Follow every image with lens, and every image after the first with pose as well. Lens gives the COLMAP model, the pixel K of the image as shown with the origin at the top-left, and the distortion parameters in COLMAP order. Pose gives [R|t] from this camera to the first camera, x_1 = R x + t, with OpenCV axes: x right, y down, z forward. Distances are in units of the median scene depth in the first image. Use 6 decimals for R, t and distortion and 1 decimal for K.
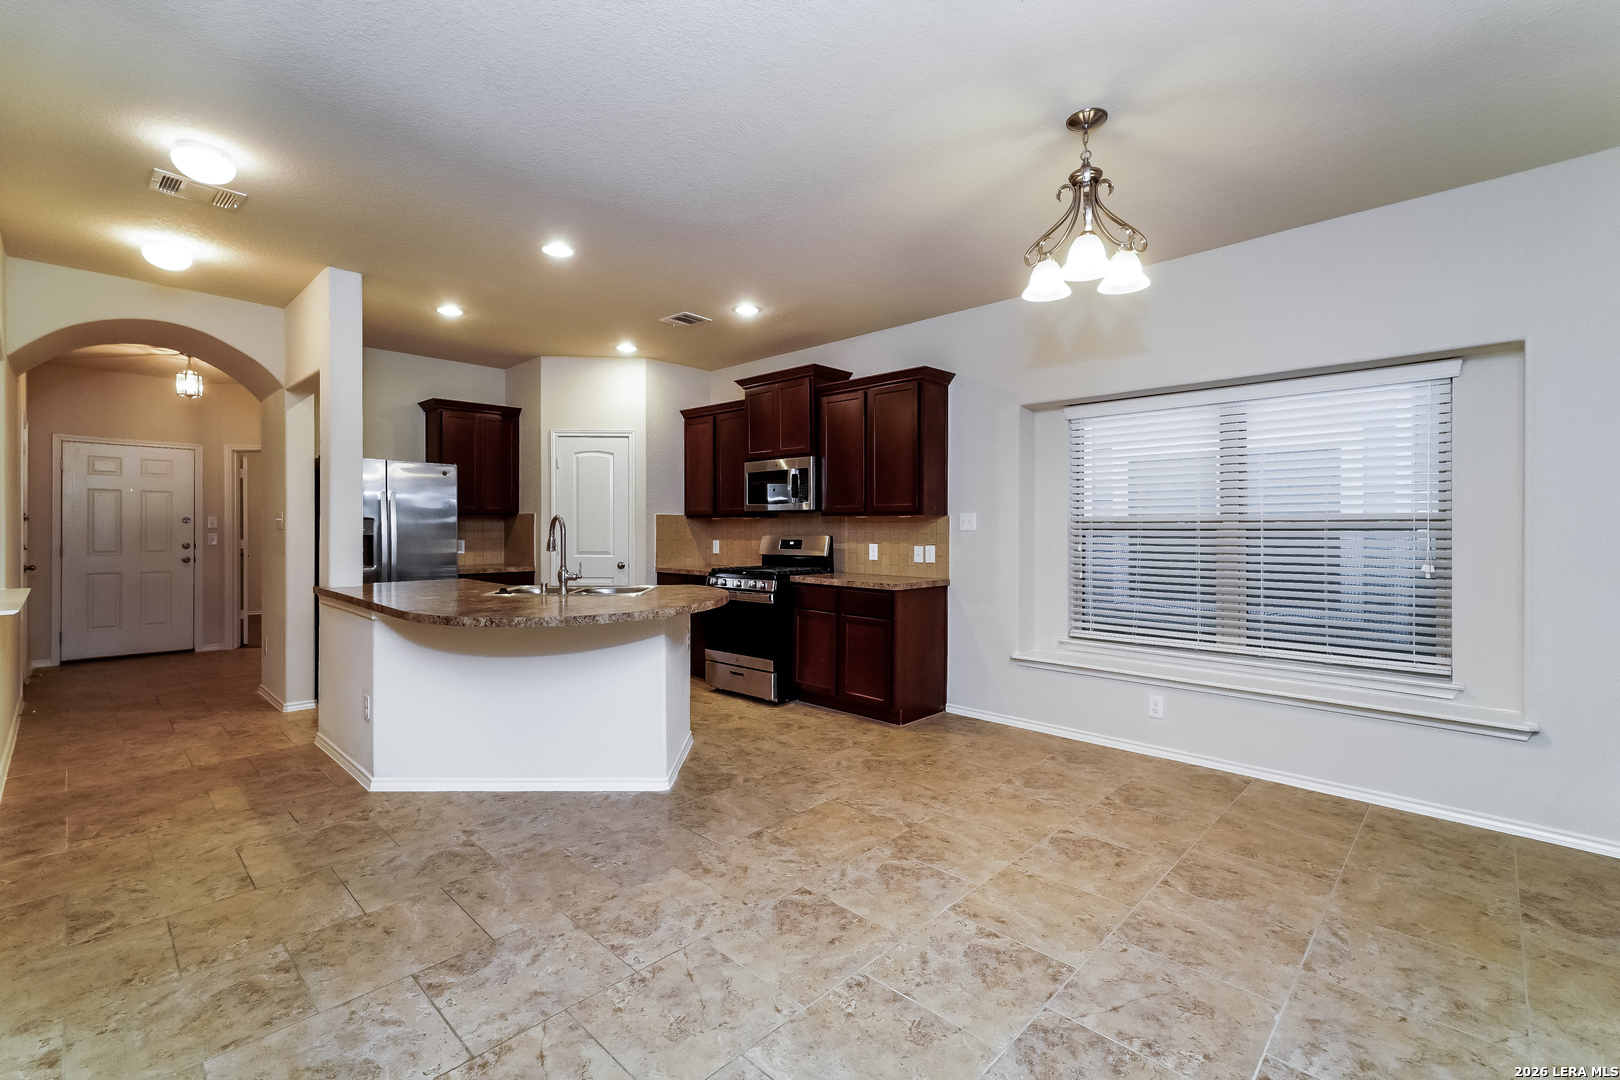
lens RADIAL K [[700.4, 0, 811.9], [0, 700.4, 526.1], [0, 0, 1]] dist [0.016892, 0.000252]
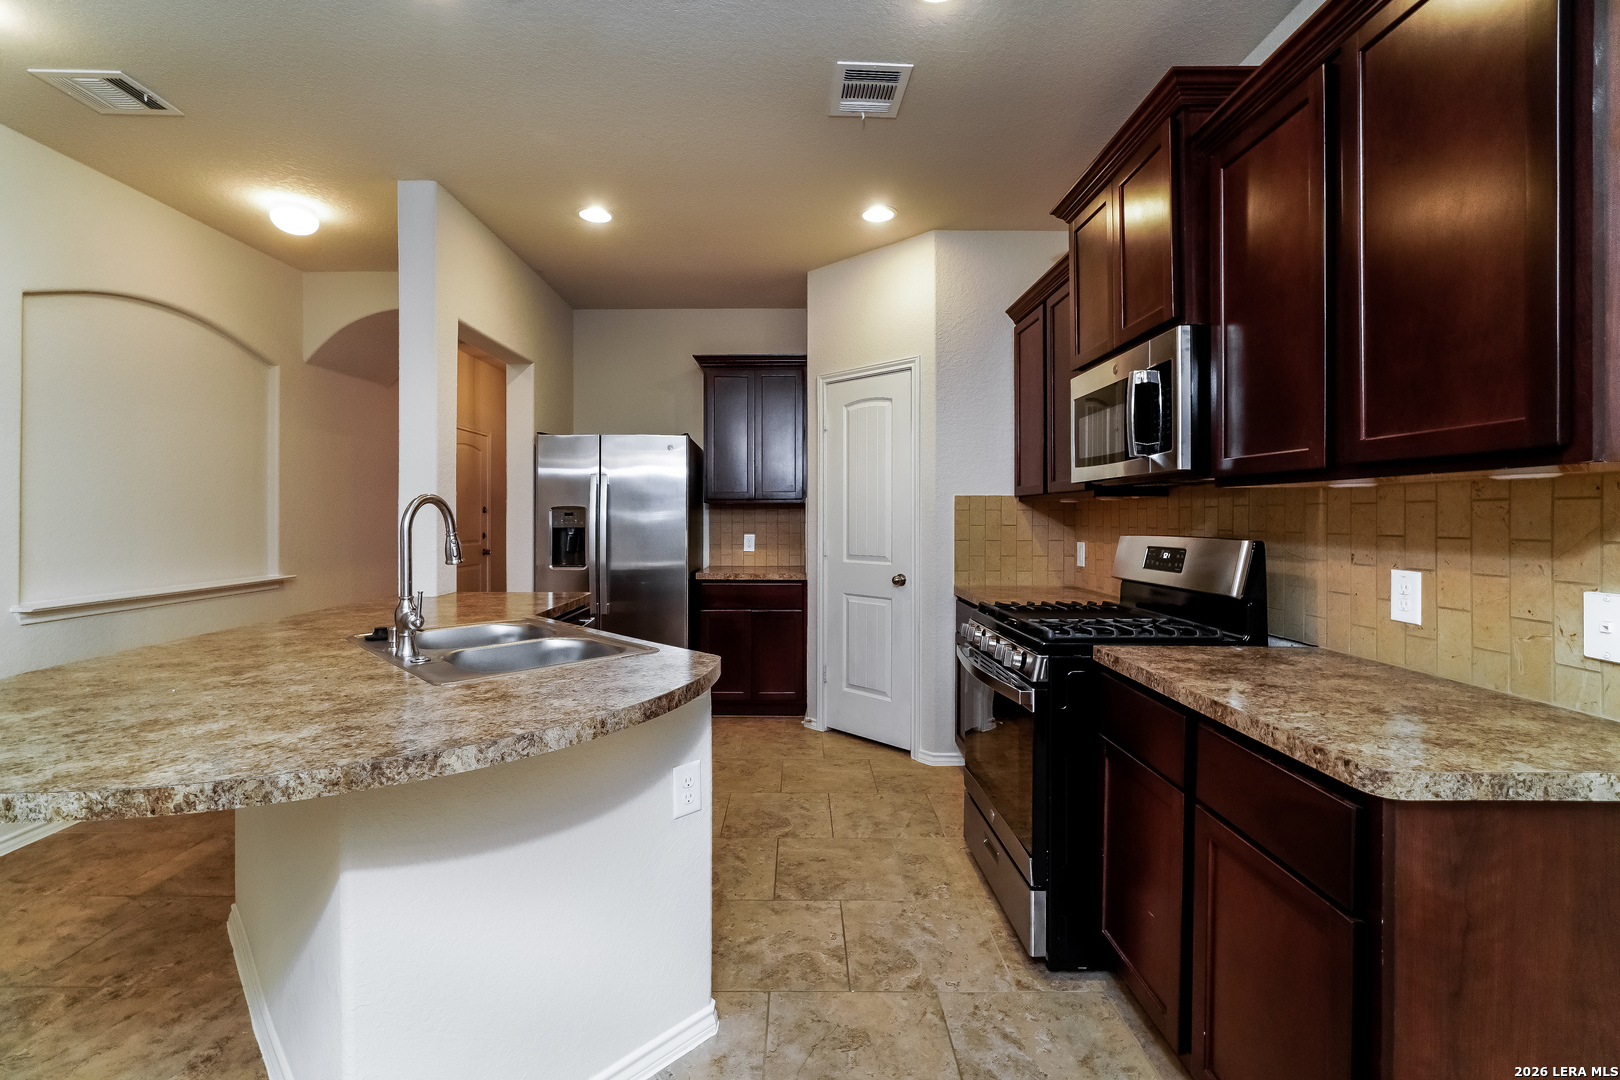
lens RADIAL K [[699.4, 0, 799.5], [0, 699.4, 516.2], [0, 0, 1]] dist [-0.001063, 0.000094]
pose [[0.685503, -0.001523, -0.728069, 0.138543], [0.001525, 0.999999, -0.000656, 0.000862], [0.728069, -0.000660, 0.685504, 0.632722]]
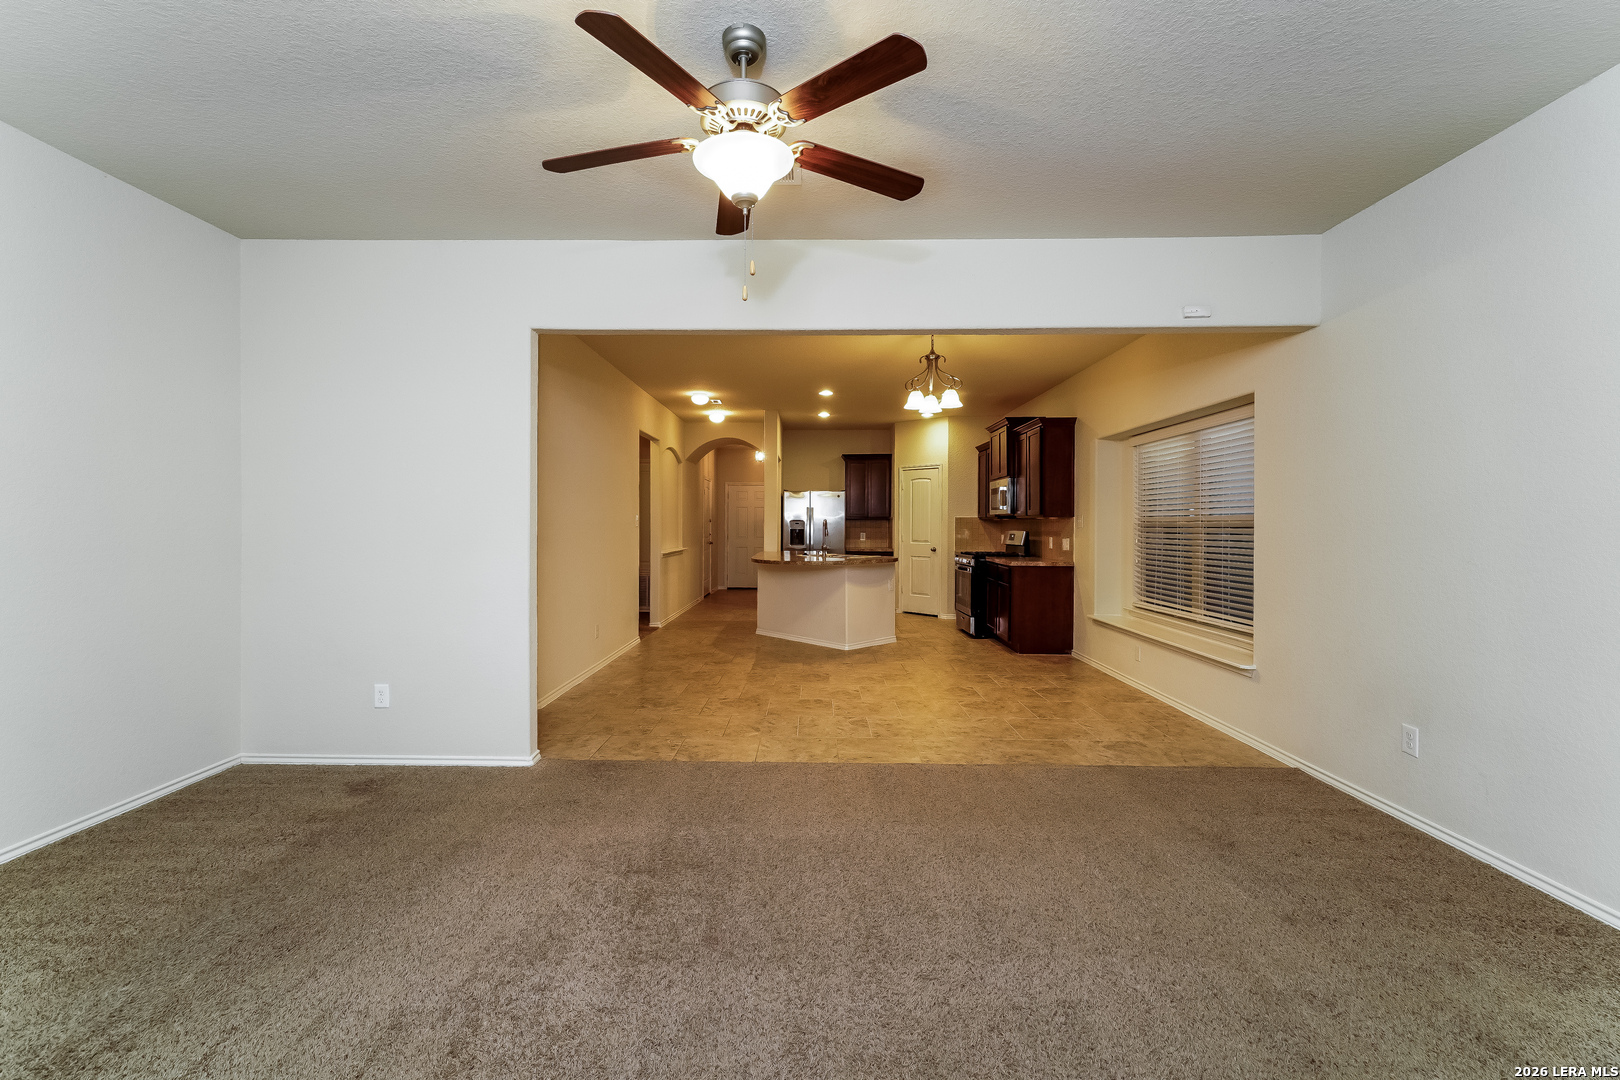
lens RADIAL K [[686.5, 0, 810.0], [0, 686.5, 540.0], [0, 0, 1]] dist [0.001216, 0.000229]
pose [[0.682879, 0.015511, -0.730366, 0.829261], [0.000949, 0.999755, 0.022120, -0.000954], [0.730530, -0.015799, 0.682697, -0.332996]]
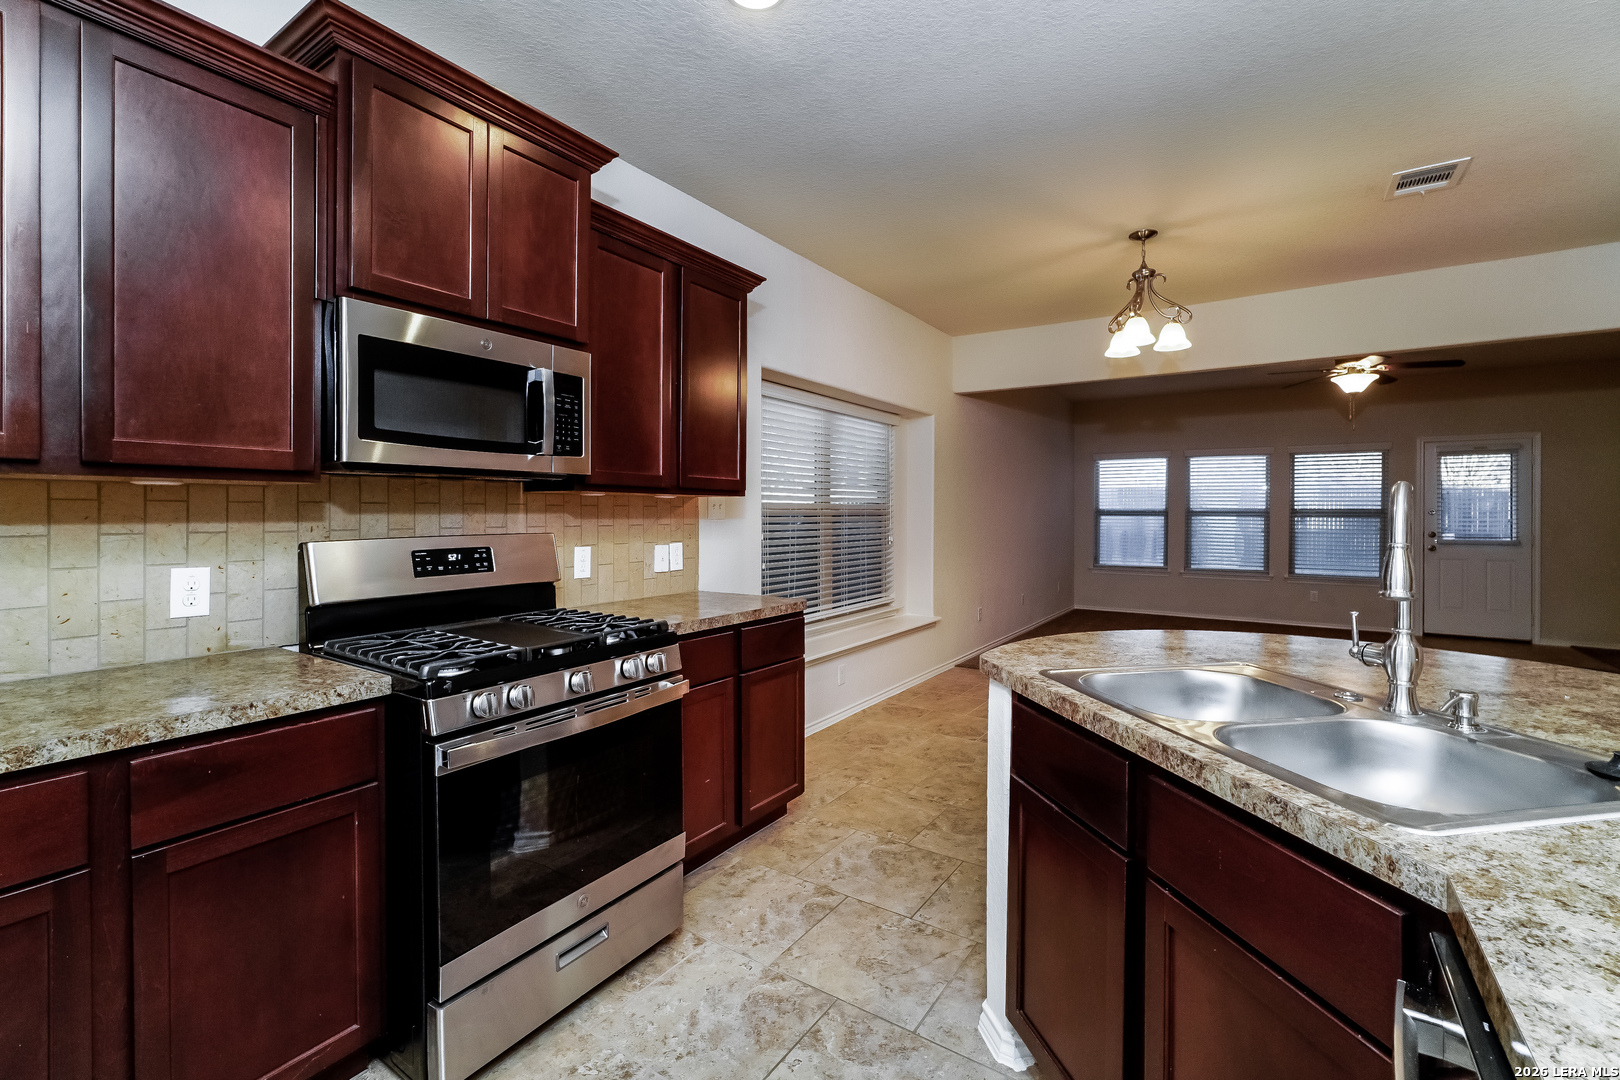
lens RADIAL K [[699.4, 0, 799.5], [0, 699.4, 516.2], [0, 0, 1]] dist [-0.001063, 0.000094]
pose [[-0.153721, -0.004558, 0.988104, -0.477942], [-0.002319, 0.999988, 0.004252, 0.000241], [-0.988112, -0.001638, -0.153730, 0.987762]]
